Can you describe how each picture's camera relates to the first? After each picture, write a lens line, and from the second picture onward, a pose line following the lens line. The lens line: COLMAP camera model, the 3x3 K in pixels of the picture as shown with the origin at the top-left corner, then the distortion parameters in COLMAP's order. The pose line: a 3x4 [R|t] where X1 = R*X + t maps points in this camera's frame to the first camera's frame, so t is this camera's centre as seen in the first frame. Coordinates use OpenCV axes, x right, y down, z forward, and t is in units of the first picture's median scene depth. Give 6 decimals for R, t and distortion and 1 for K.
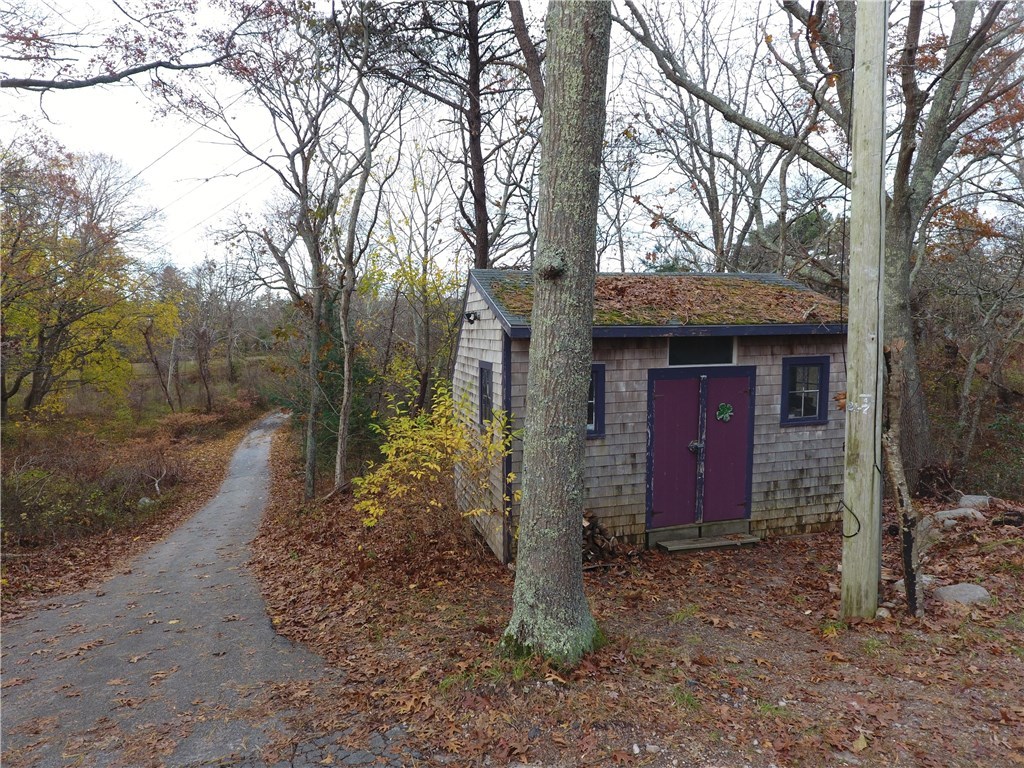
lens RADIAL K [[589.1, 0, 512.2], [0, 589.1, 383.0], [0, 0, 1]] dist [-0.001104, -0.001588]
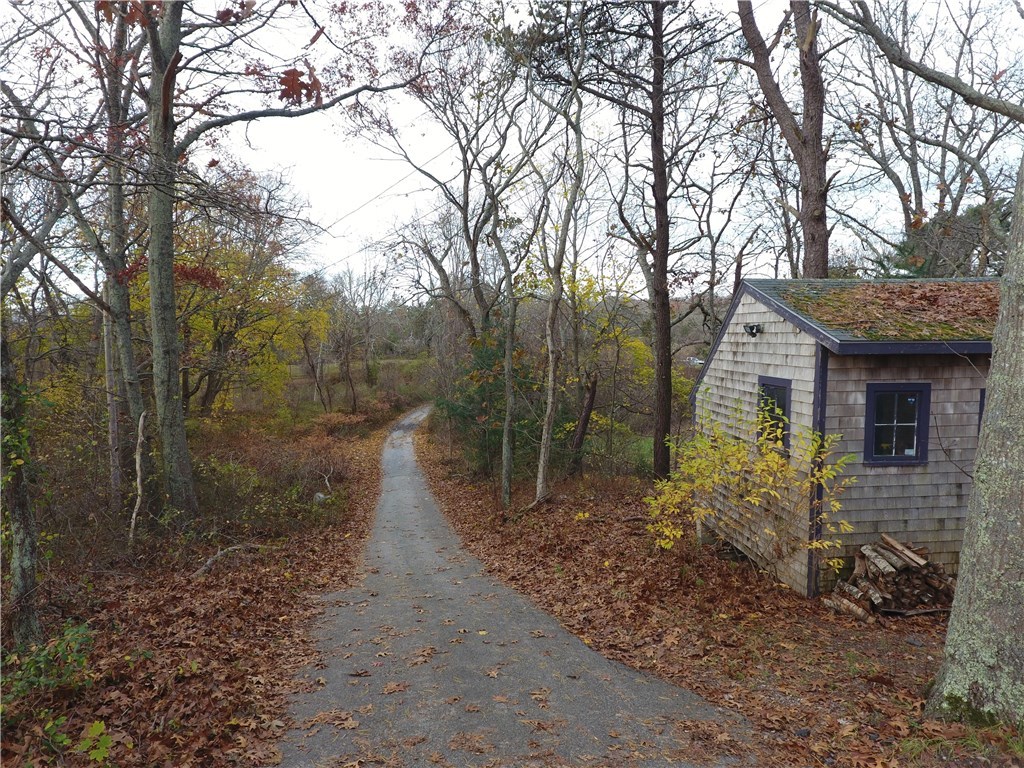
lens RADIAL K [[589.1, 0, 501.7], [0, 589.1, 382.3], [0, 0, 1]] dist [-0.001104, -0.001588]
pose [[0.984208, 0.014007, -0.176463, -0.201448], [-0.015110, 0.999874, -0.004906, -0.011651], [0.176372, 0.007495, 0.984295, 0.001560]]
